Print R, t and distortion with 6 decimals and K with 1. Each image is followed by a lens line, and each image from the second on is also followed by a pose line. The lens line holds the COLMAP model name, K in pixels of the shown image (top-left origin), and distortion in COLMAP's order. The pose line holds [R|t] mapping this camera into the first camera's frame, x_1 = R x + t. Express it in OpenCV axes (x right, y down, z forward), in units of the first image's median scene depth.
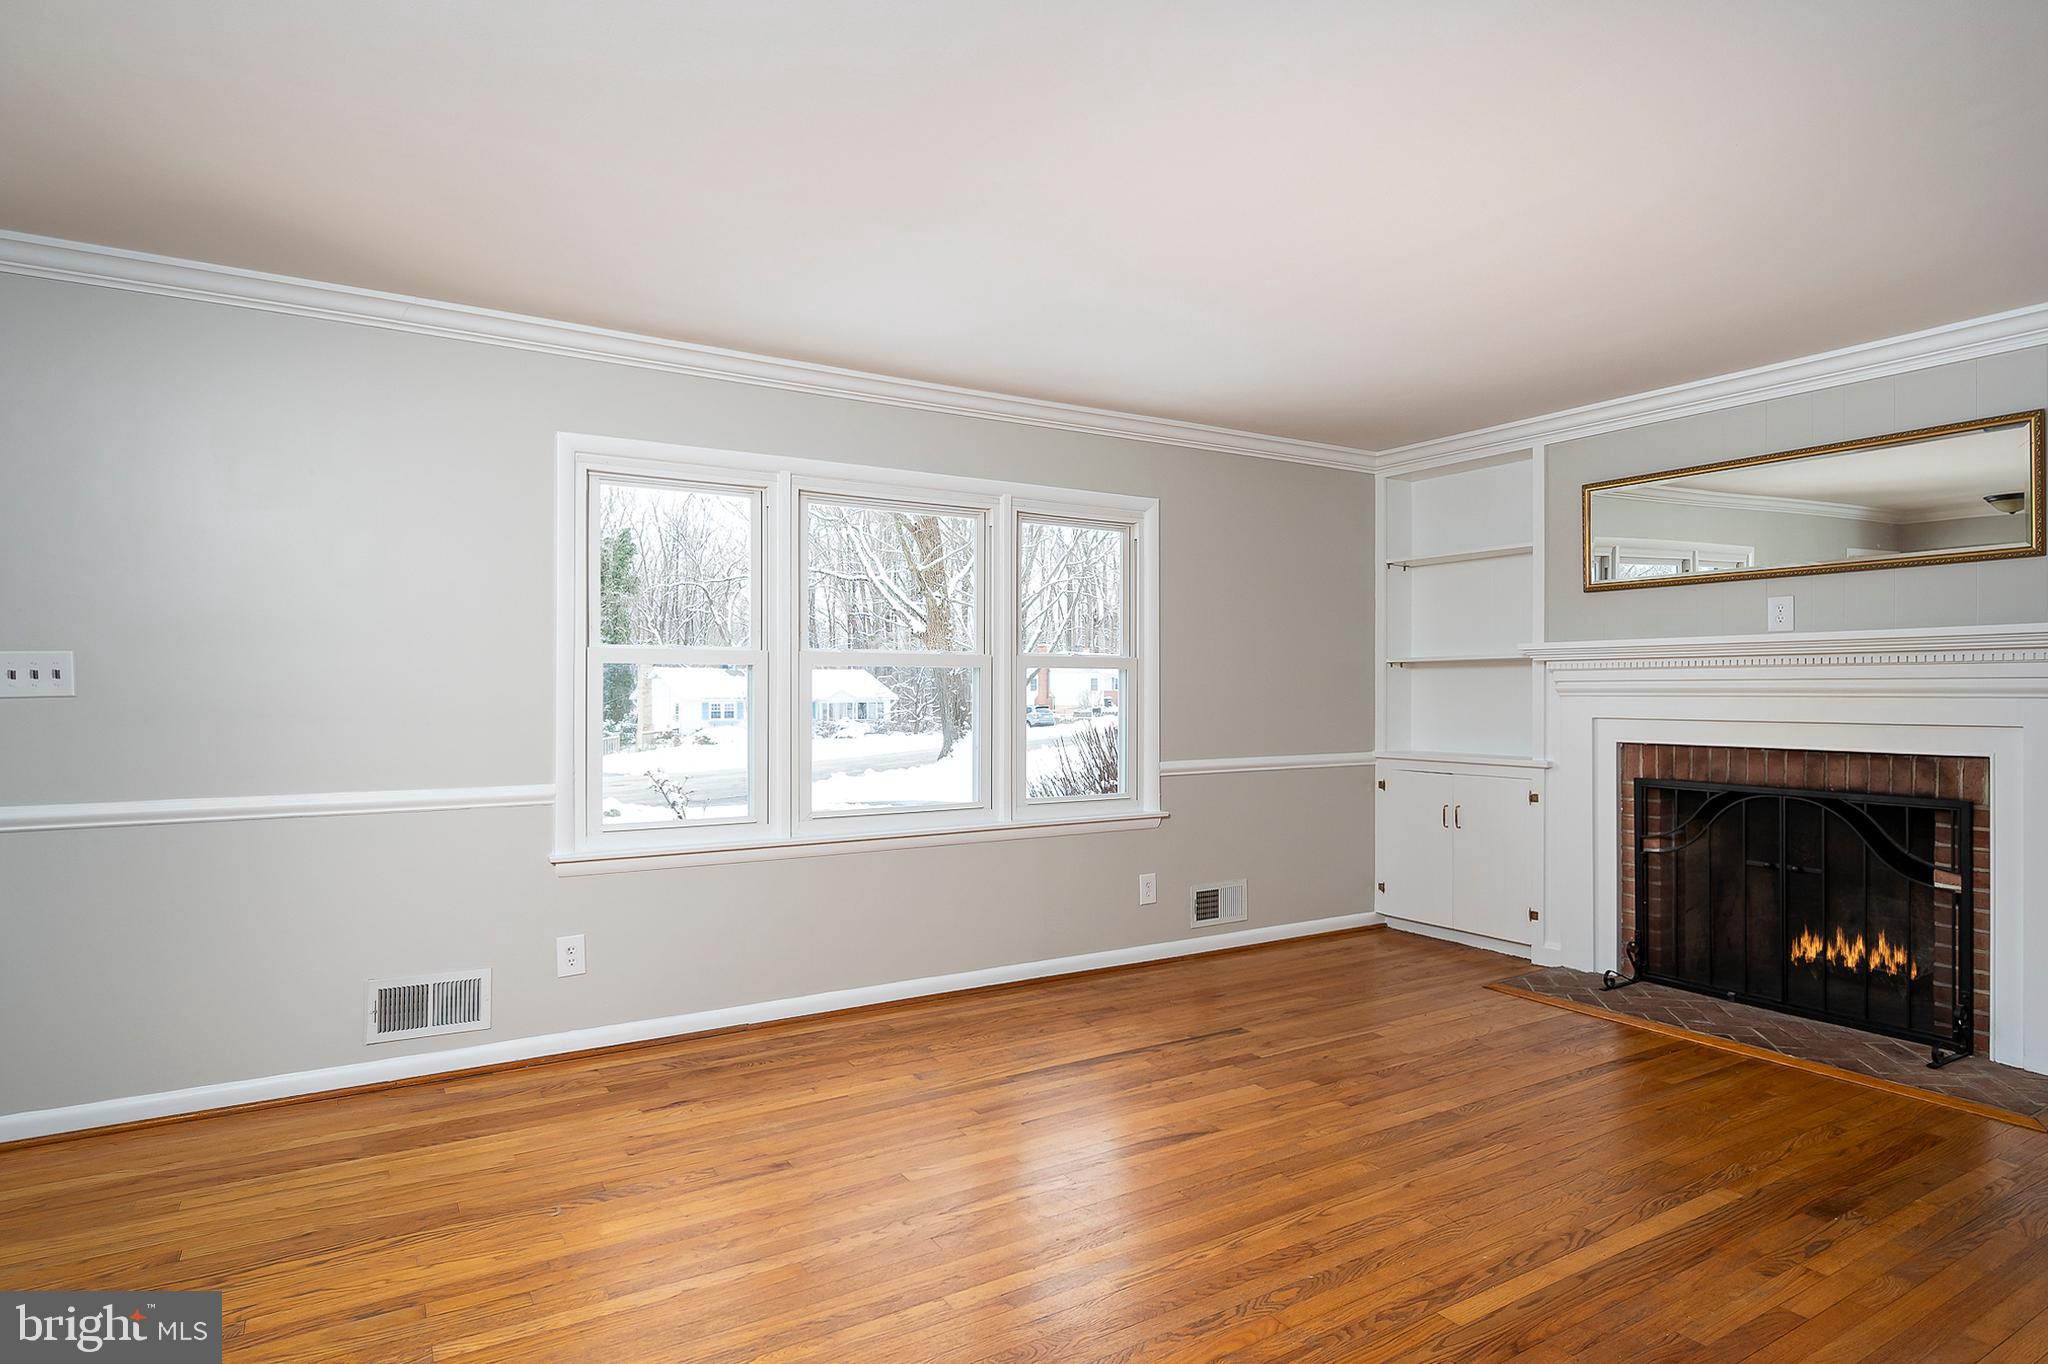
lens RADIAL K [[1117.4, 0, 1024.0], [0, 1117.4, 682.0], [0, 0, 1]] dist [-0.001219, -0.000451]
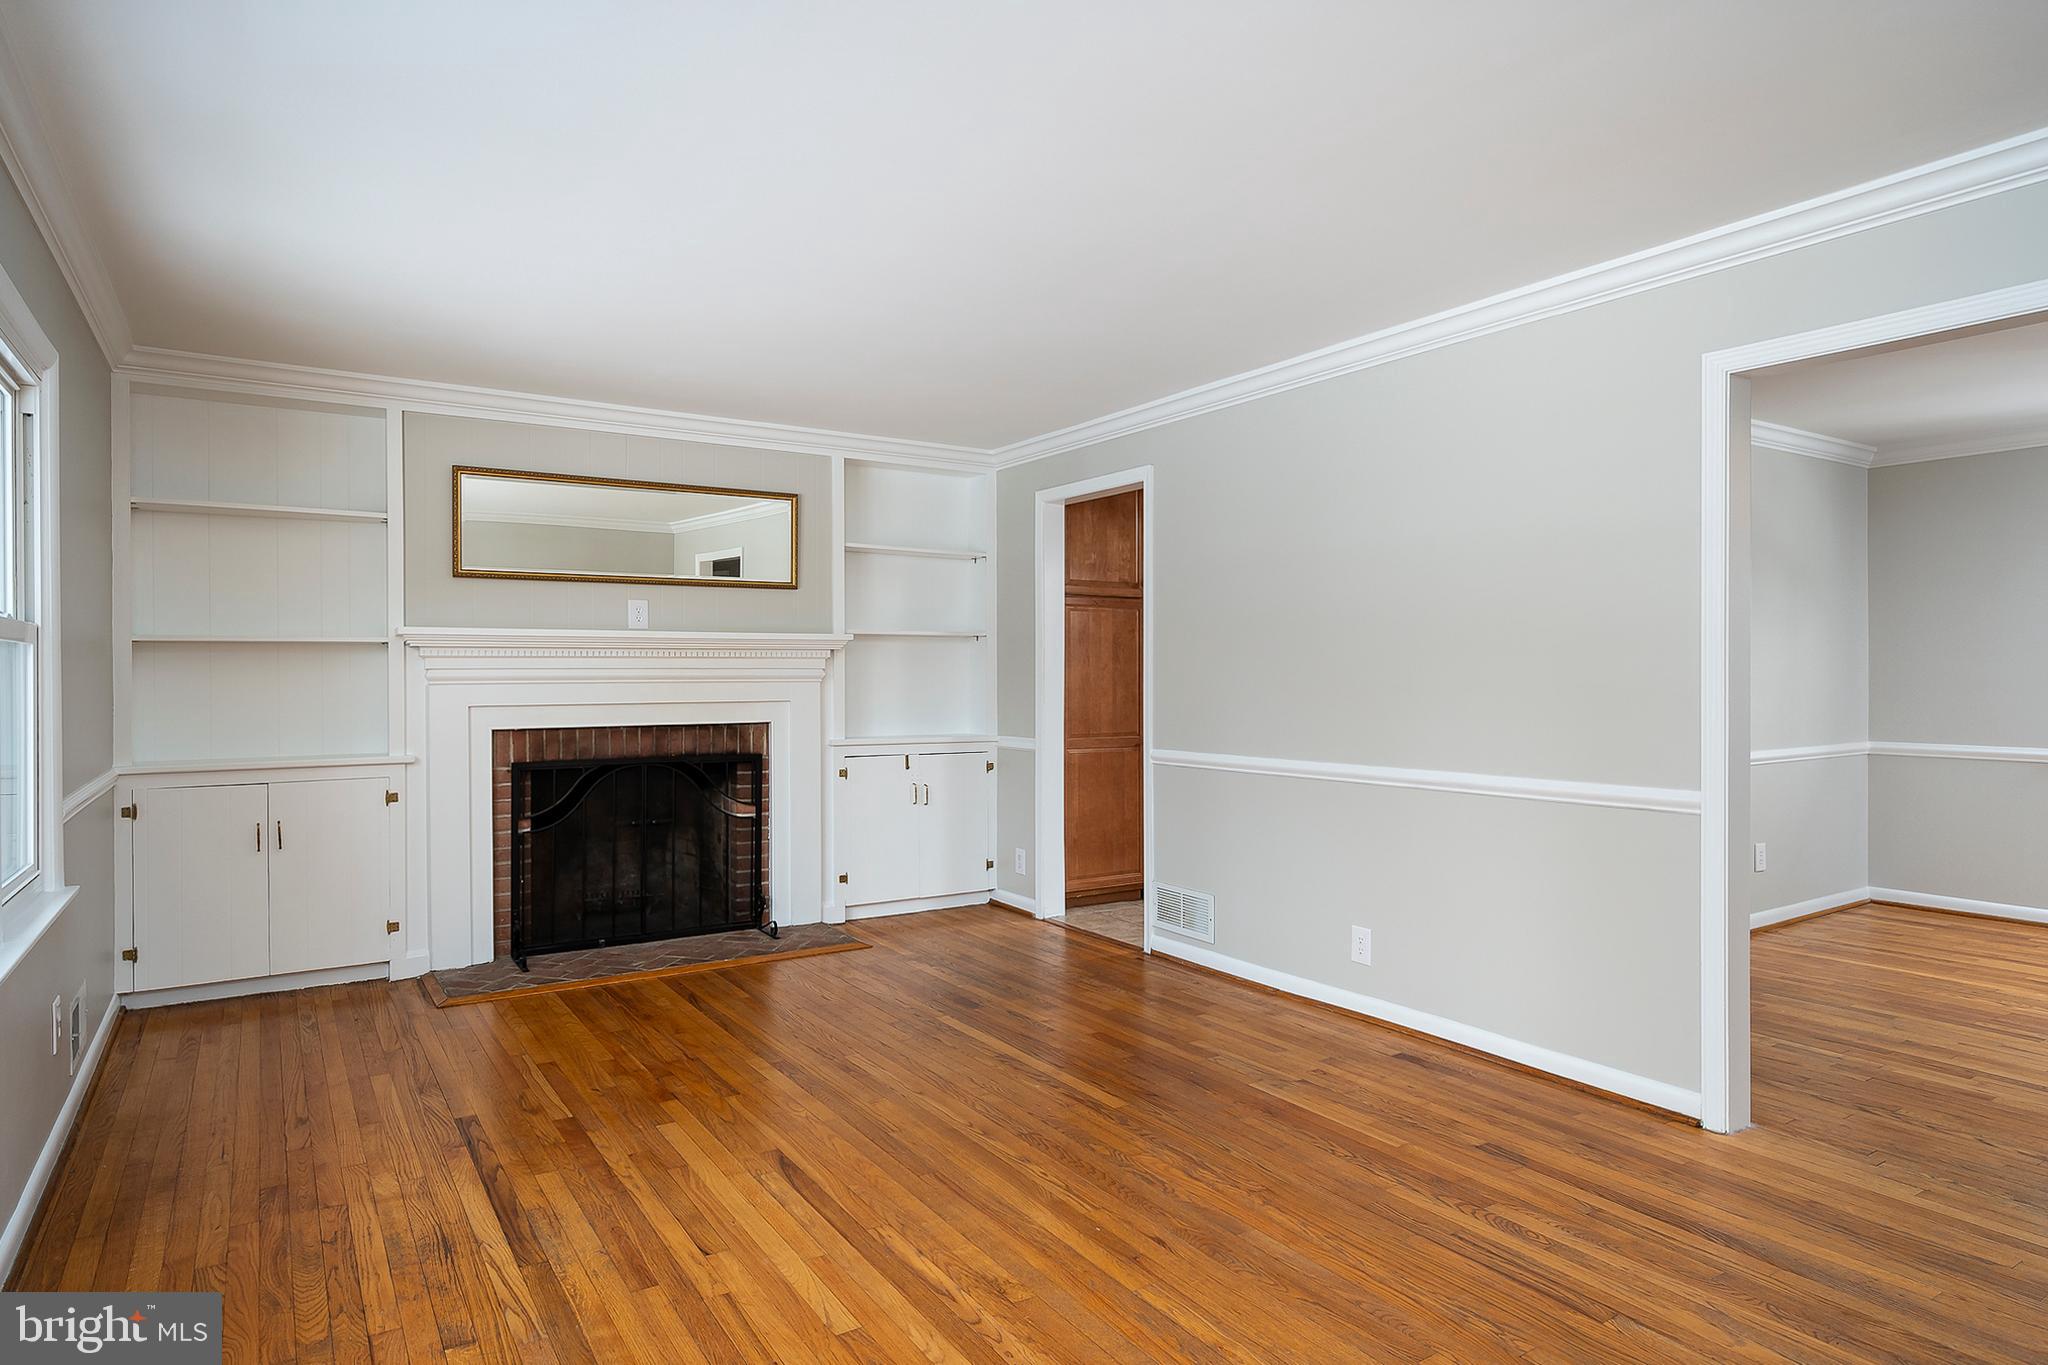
lens RADIAL K [[1175.6, 0, 1024.0], [0, 1175.6, 682.5], [0, 0, 1]] dist [-0.003600, -0.000822]
pose [[-0.025475, -0.007289, 0.999649, -0.616298], [-0.004483, 0.999964, 0.007177, 0.001803], [-0.999665, -0.004299, -0.025507, 0.624971]]
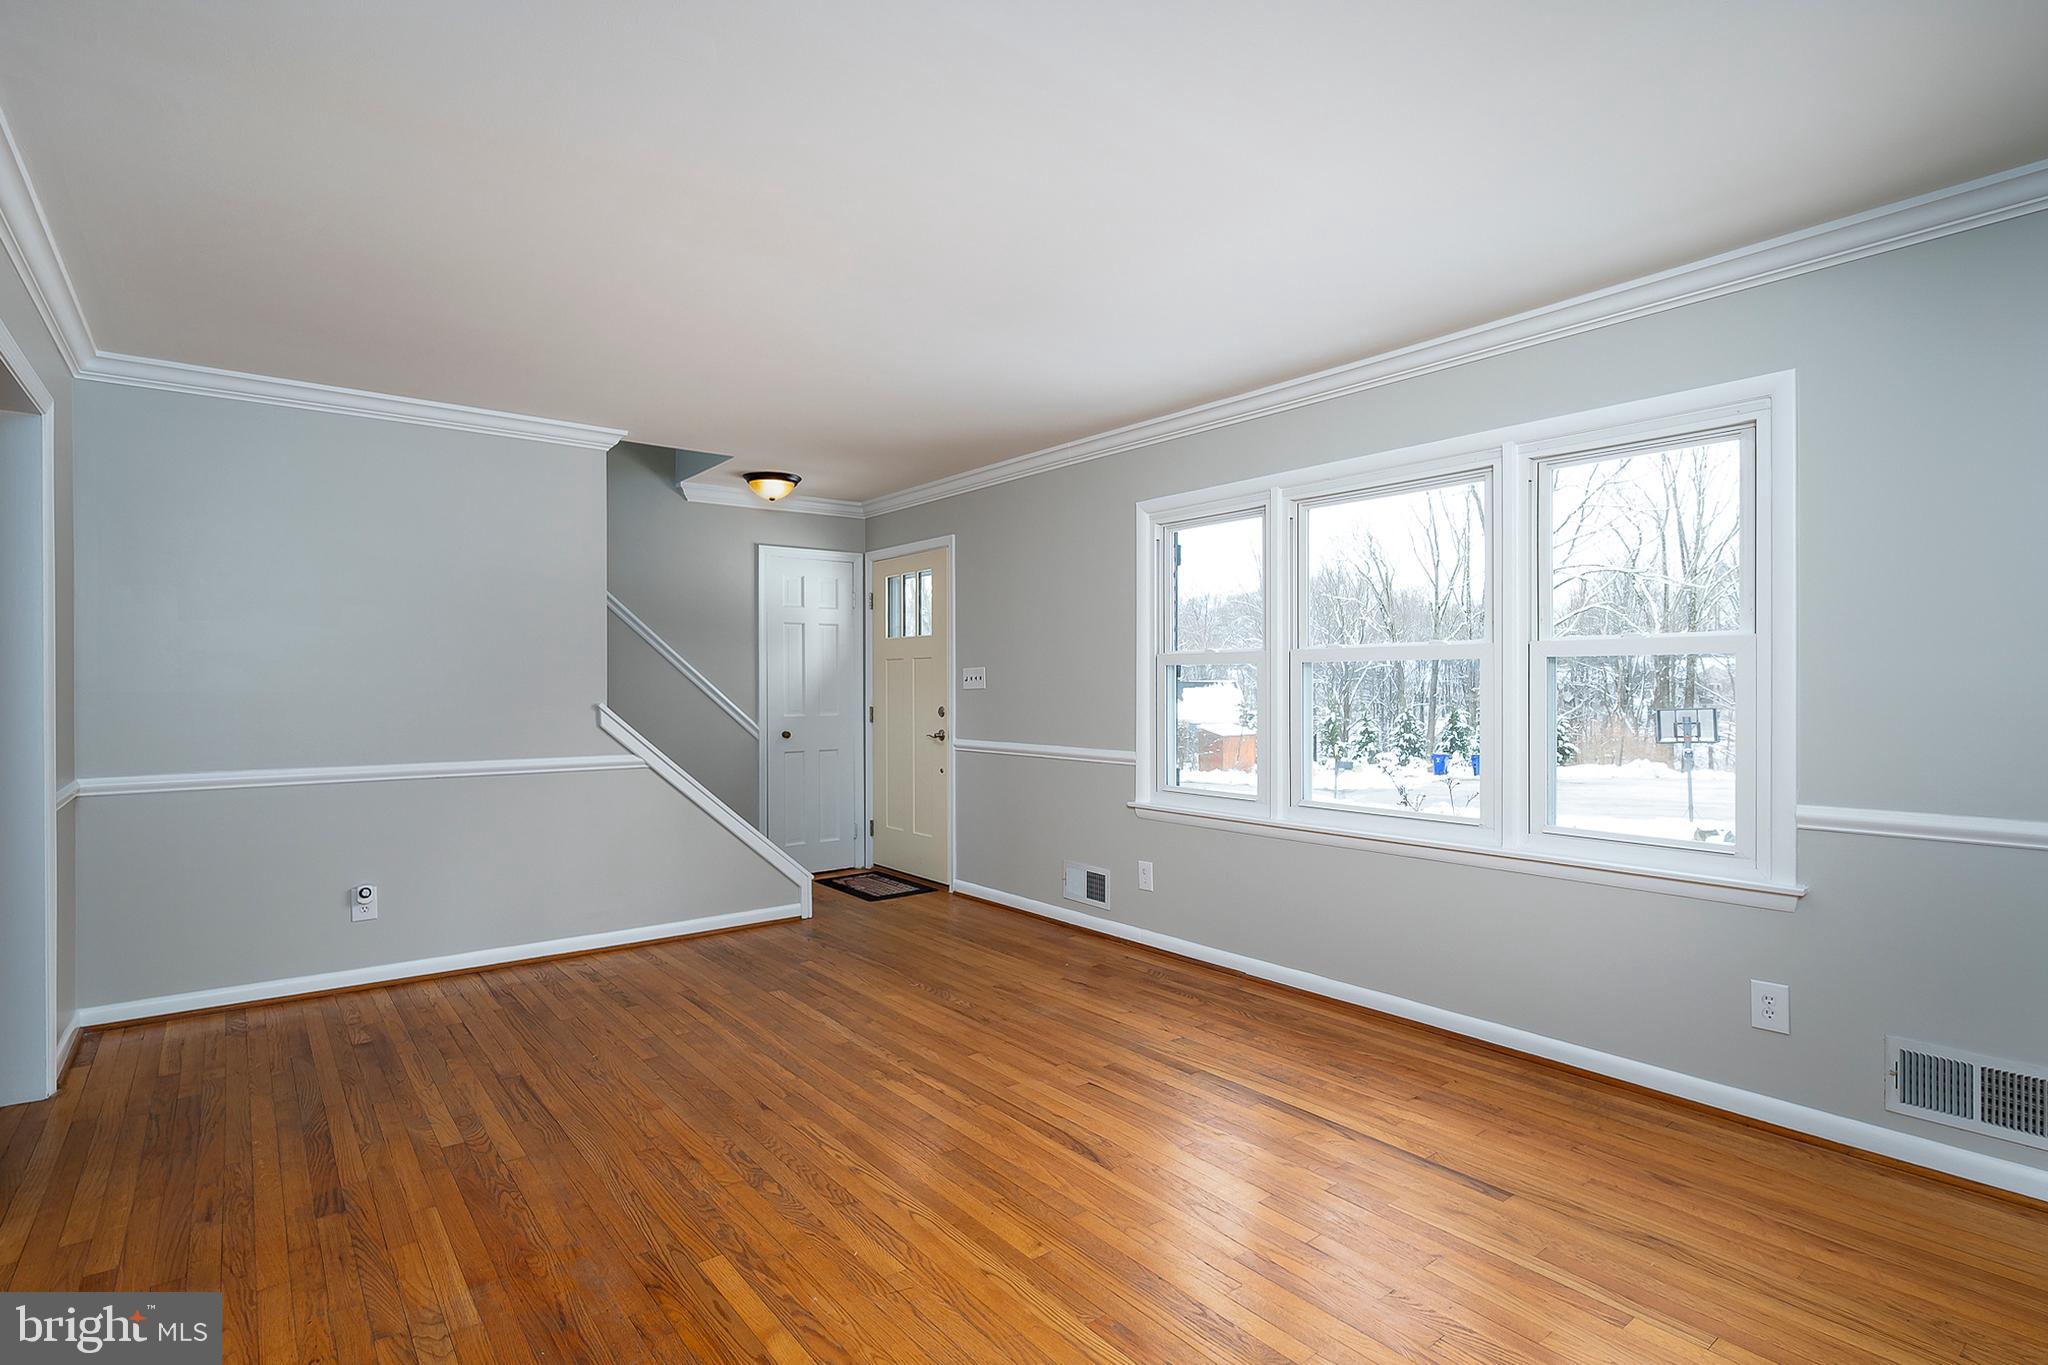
lens RADIAL K [[1003.3, 0, 1024.0], [0, 1003.3, 682.5], [0, 0, 1]] dist [0.001000, 0.000117]
pose [[0.116160, -0.003270, -0.993225, 0.747610], [0.008677, 0.999960, -0.002278, 0.004248], [0.993193, -0.008353, 0.116184, 0.639134]]
